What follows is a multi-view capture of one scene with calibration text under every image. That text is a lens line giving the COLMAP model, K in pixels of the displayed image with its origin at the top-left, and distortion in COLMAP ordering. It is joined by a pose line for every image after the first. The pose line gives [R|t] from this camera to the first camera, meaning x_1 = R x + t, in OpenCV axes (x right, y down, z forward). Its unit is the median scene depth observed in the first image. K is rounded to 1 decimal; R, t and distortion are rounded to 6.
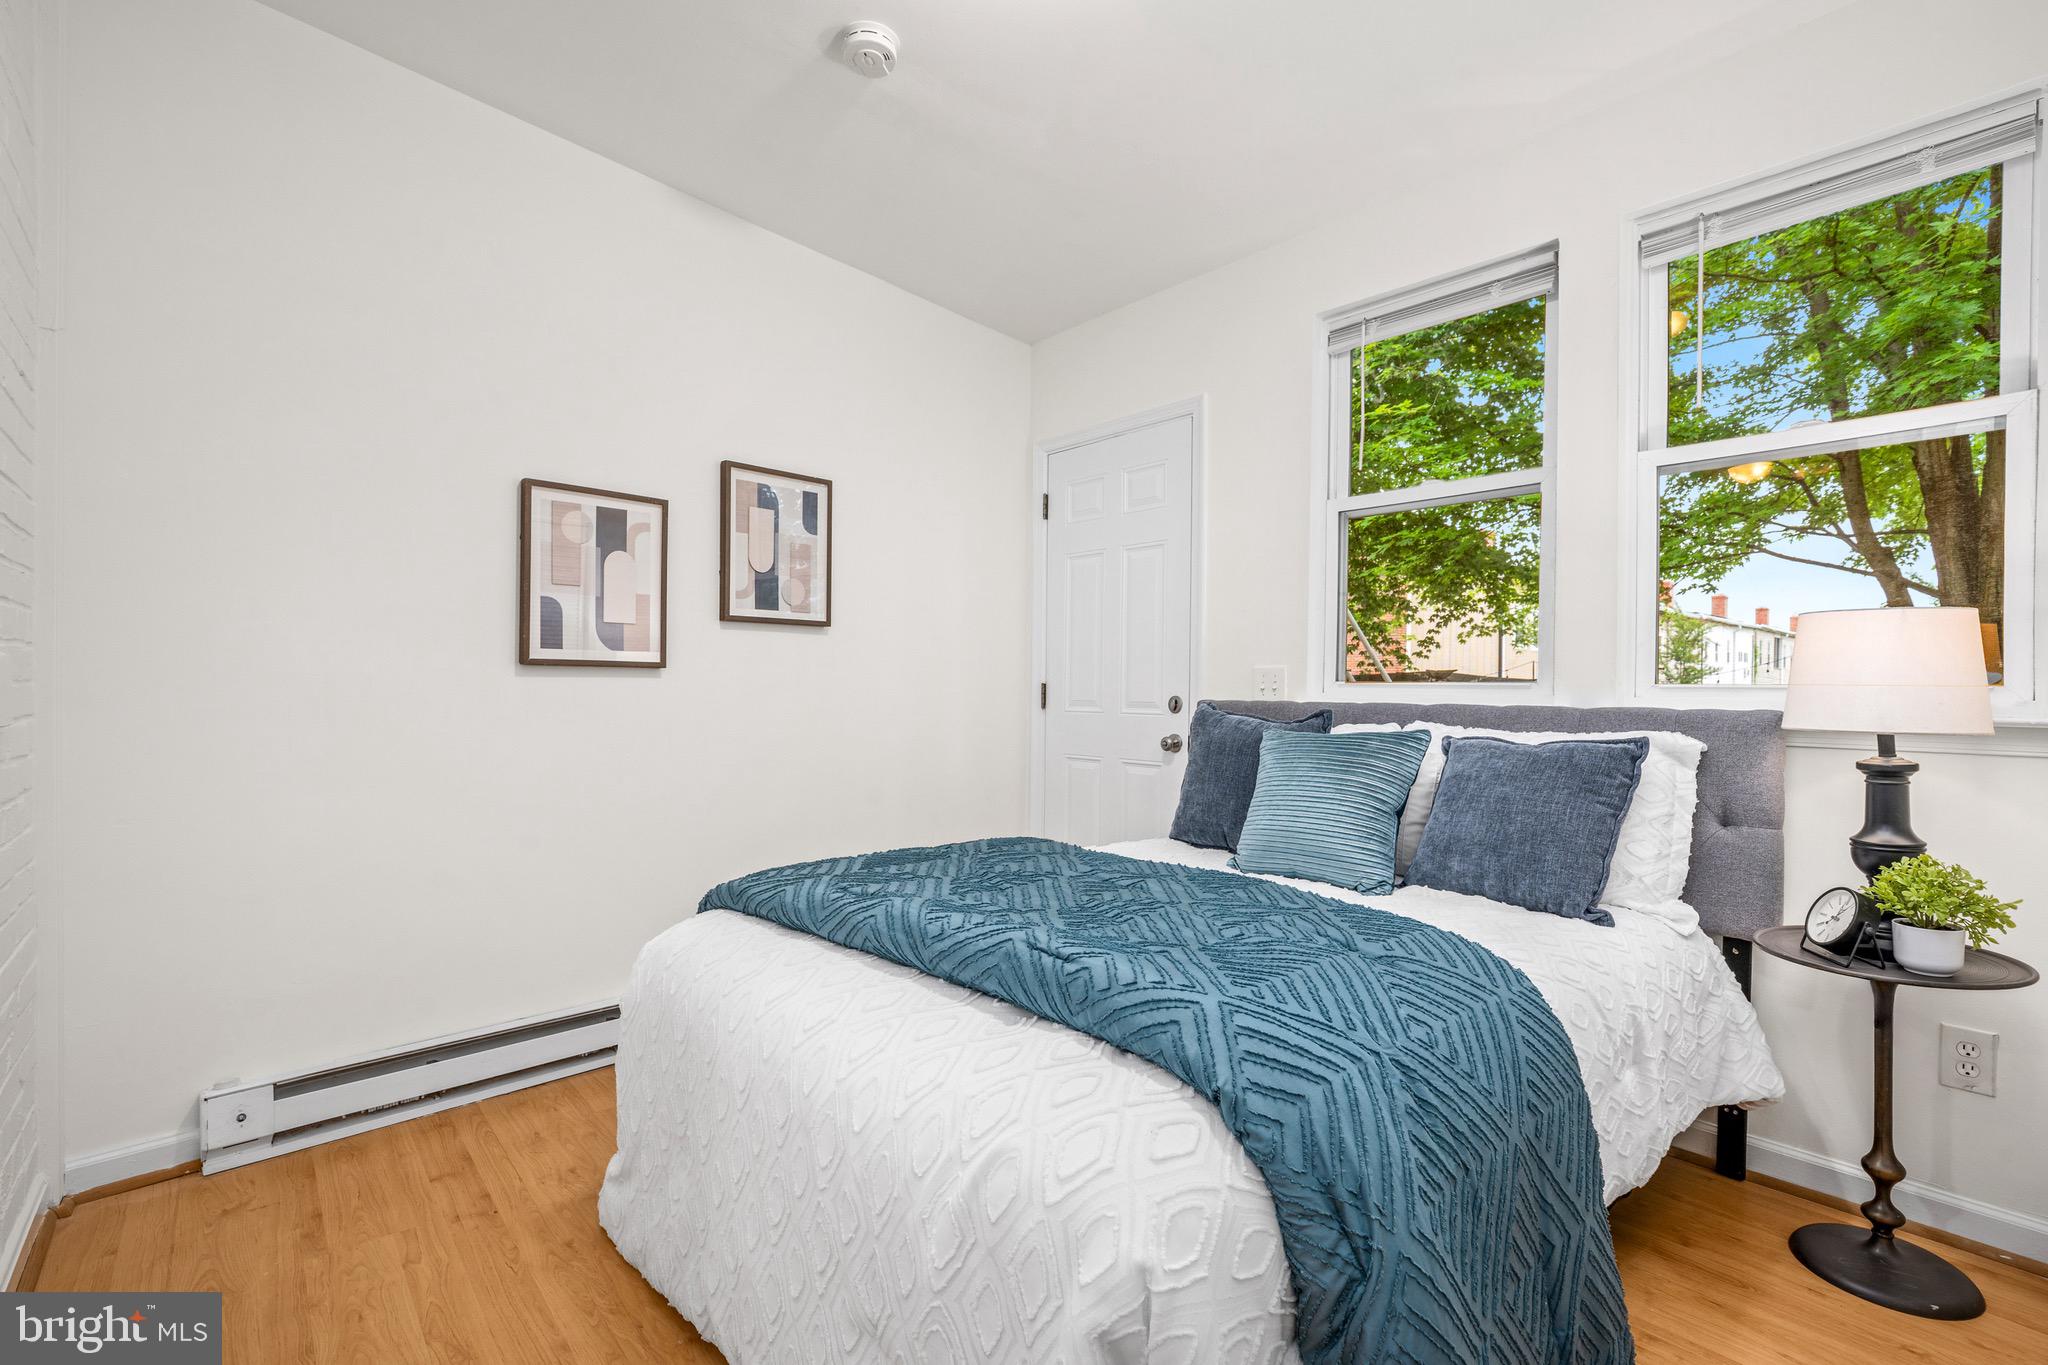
lens RADIAL K [[936.2, 0, 1023.4], [0, 936.2, 688.0], [0, 0, 1]] dist [-0.007792, -0.000238]
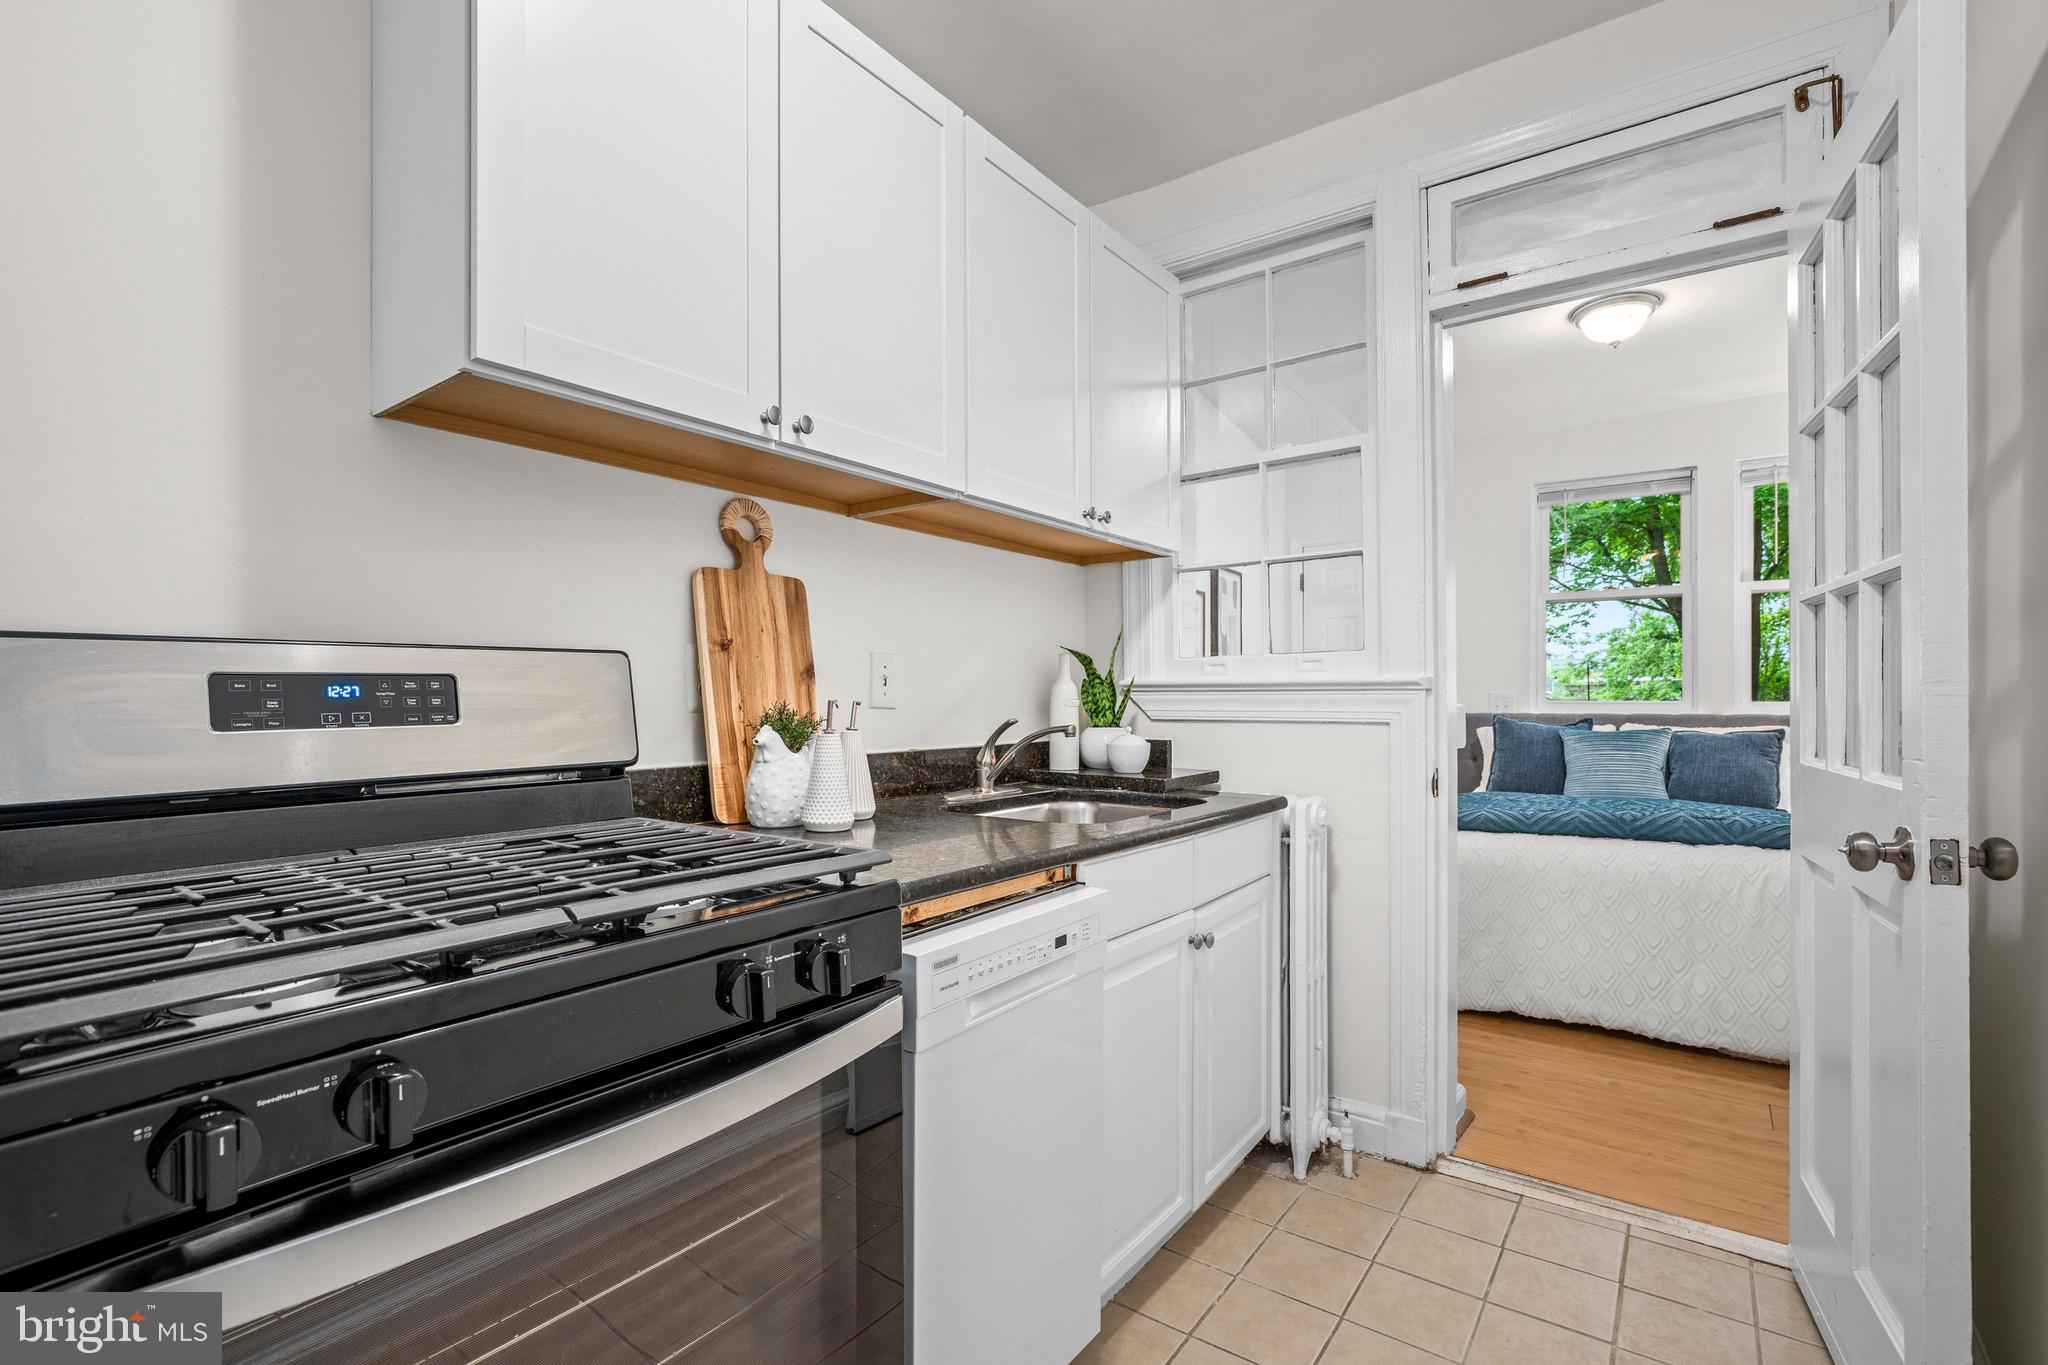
lens RADIAL K [[936.2, 0, 1014.2], [0, 936.2, 701.2], [0, 0, 1]] dist [-0.007792, -0.000238]
pose [[0.972604, -0.013866, 0.232054, -1.115152], [0.013346, 0.999904, 0.003807, -0.030210], [-0.232085, -0.000606, 0.972695, -0.469367]]
